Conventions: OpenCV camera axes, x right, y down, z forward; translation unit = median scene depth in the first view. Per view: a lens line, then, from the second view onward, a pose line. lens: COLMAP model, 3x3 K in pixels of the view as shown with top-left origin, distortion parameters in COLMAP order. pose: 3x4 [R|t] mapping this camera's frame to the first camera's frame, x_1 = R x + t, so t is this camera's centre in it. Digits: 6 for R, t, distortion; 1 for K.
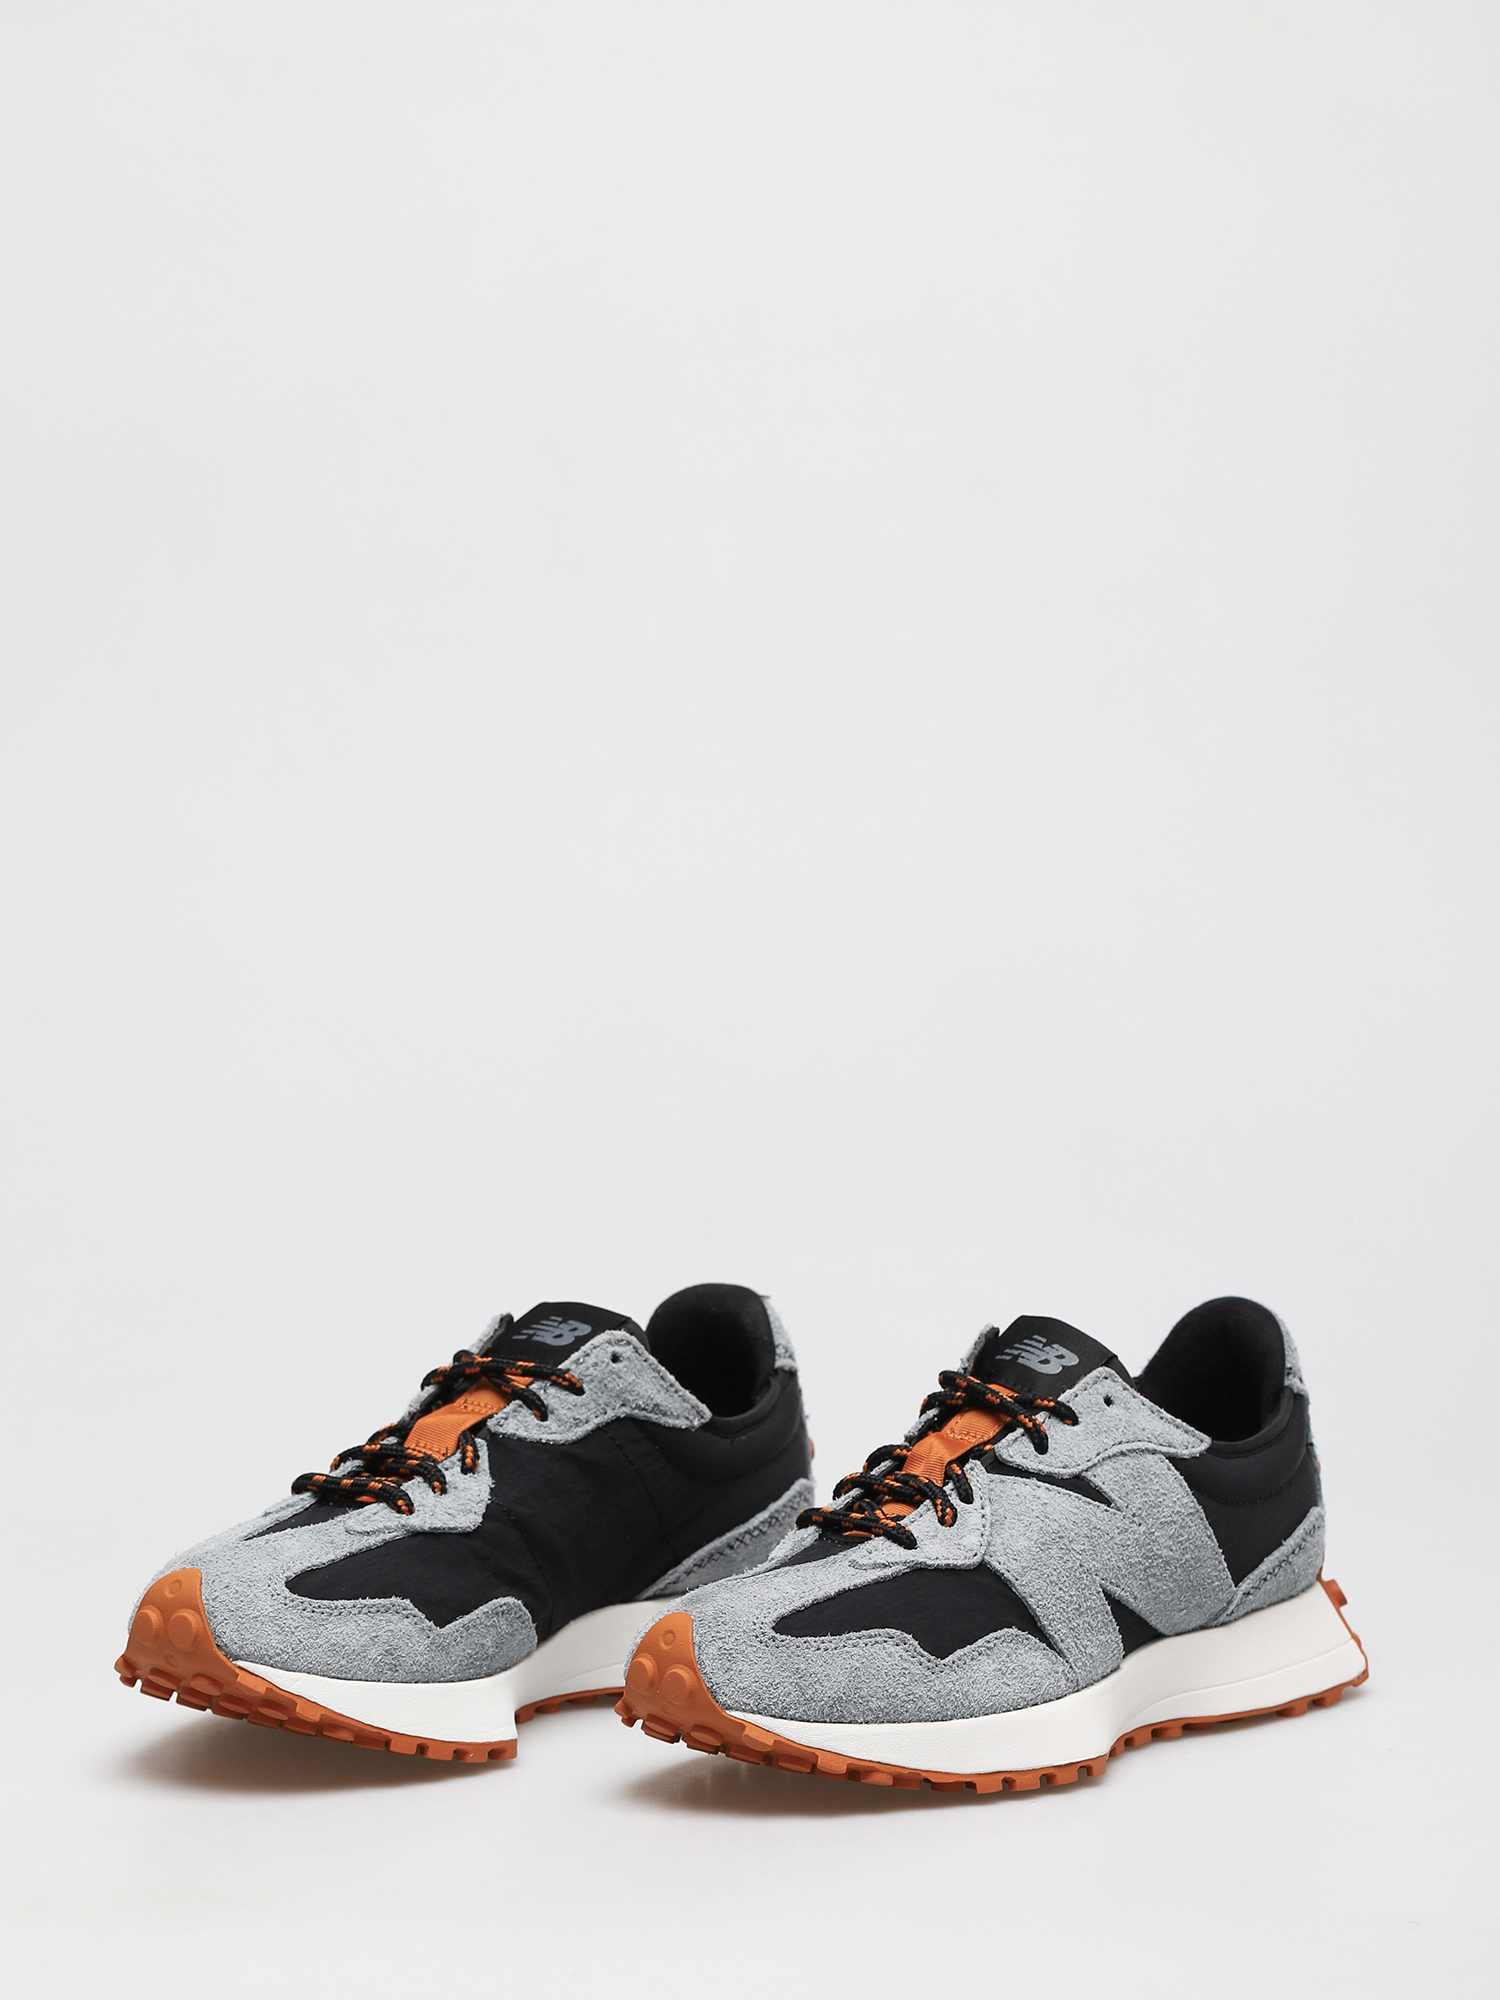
lens RADIAL K [[5593.6, 0, 750.7], [0, 5593.6, 1000.8], [0, 0, 1]] dist [-0.107792, 0.000000]
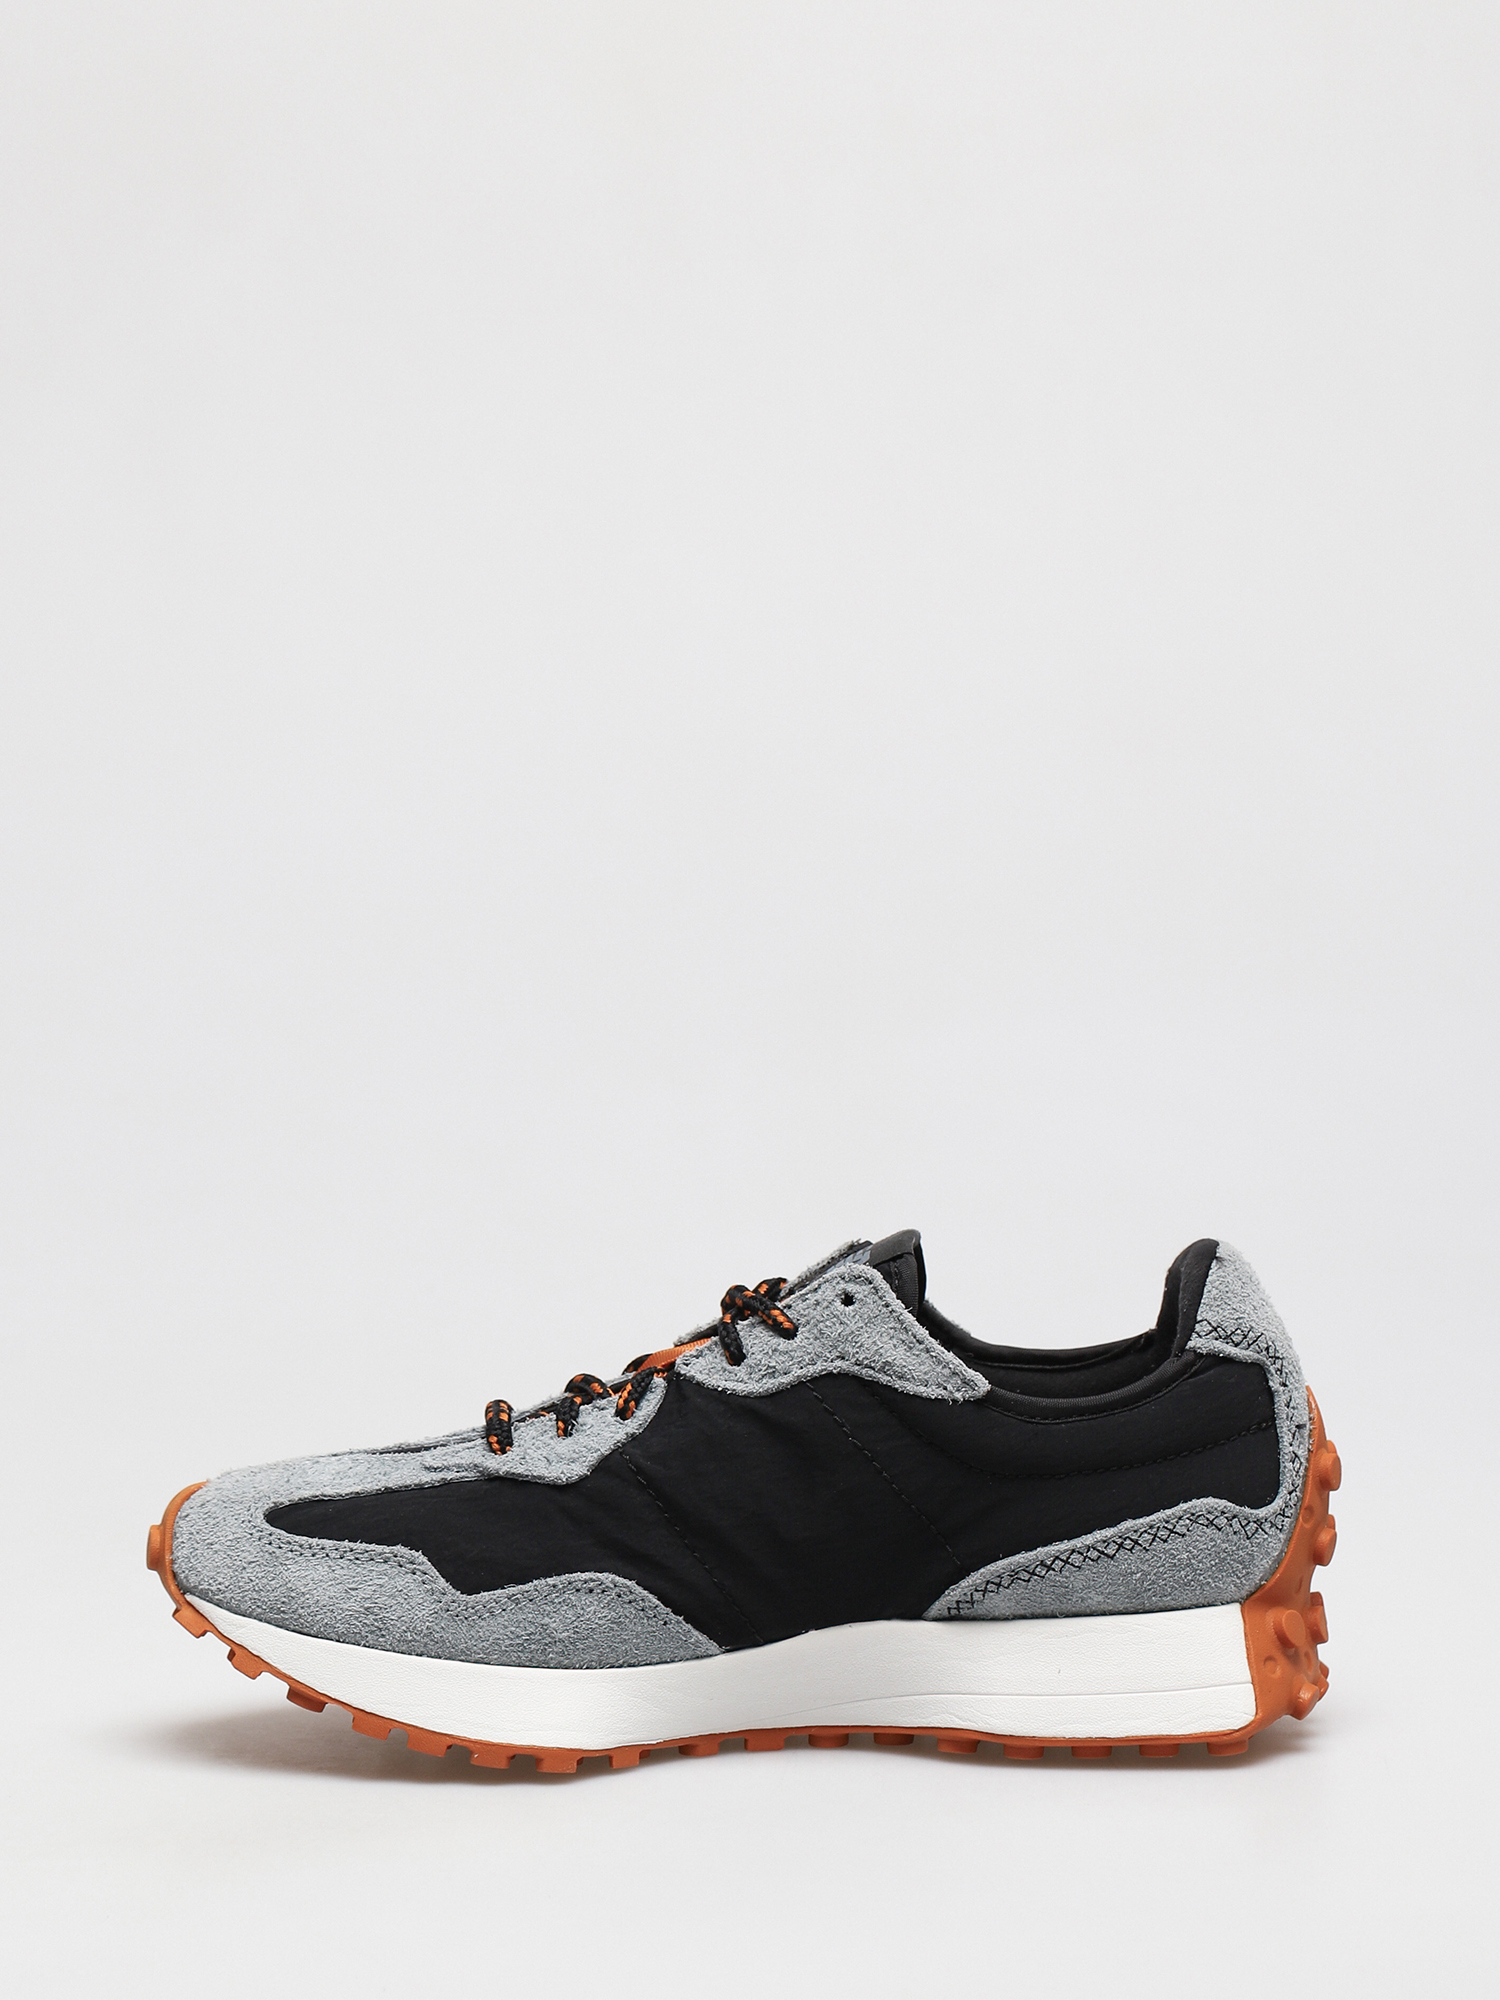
lens RADIAL K [[5593.6, 0, 750.1], [0, 5593.6, 998.6], [0, 0, 1]] dist [-0.107792, 0.000000]
pose [[0.779599, 0.049758, -0.624299, 0.455935], [-0.070581, 0.997469, -0.008638, 0.029935], [0.622289, 0.050797, 0.781138, 0.379697]]
